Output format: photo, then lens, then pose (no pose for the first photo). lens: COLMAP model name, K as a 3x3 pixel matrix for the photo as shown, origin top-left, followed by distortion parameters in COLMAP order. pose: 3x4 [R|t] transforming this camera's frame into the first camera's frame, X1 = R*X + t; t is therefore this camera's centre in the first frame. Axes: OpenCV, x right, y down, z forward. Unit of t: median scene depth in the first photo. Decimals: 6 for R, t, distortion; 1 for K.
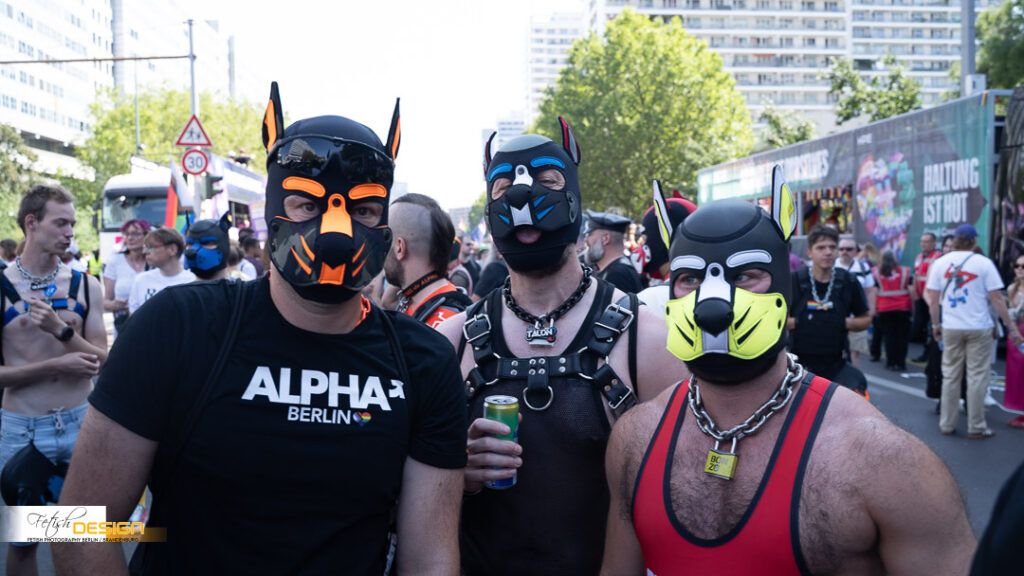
lens RADIAL K [[832.5, 0, 513.0], [0, 832.5, 291.1], [0, 0, 1]] dist [-0.100512, 0.059495]
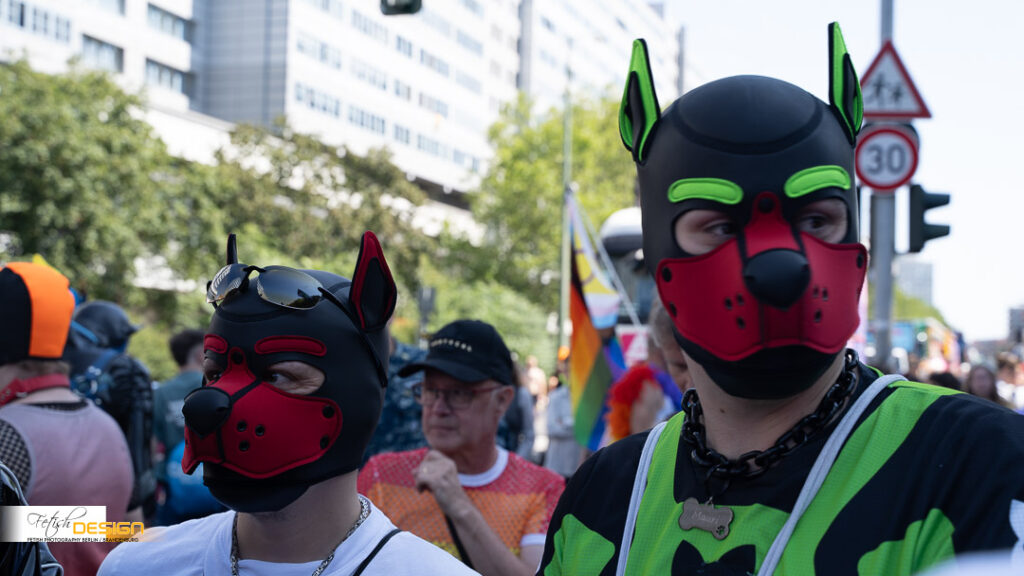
lens RADIAL K [[1326.3, 0, 511.8], [0, 1326.3, 290.3], [0, 0, 1]] dist [0.035052, 0.000000]
pose [[0.906168, 0.024106, -0.422231, -0.075498], [-0.069662, 0.993245, -0.092796, -0.005567], [0.417142, 0.113502, 0.901726, 0.094011]]
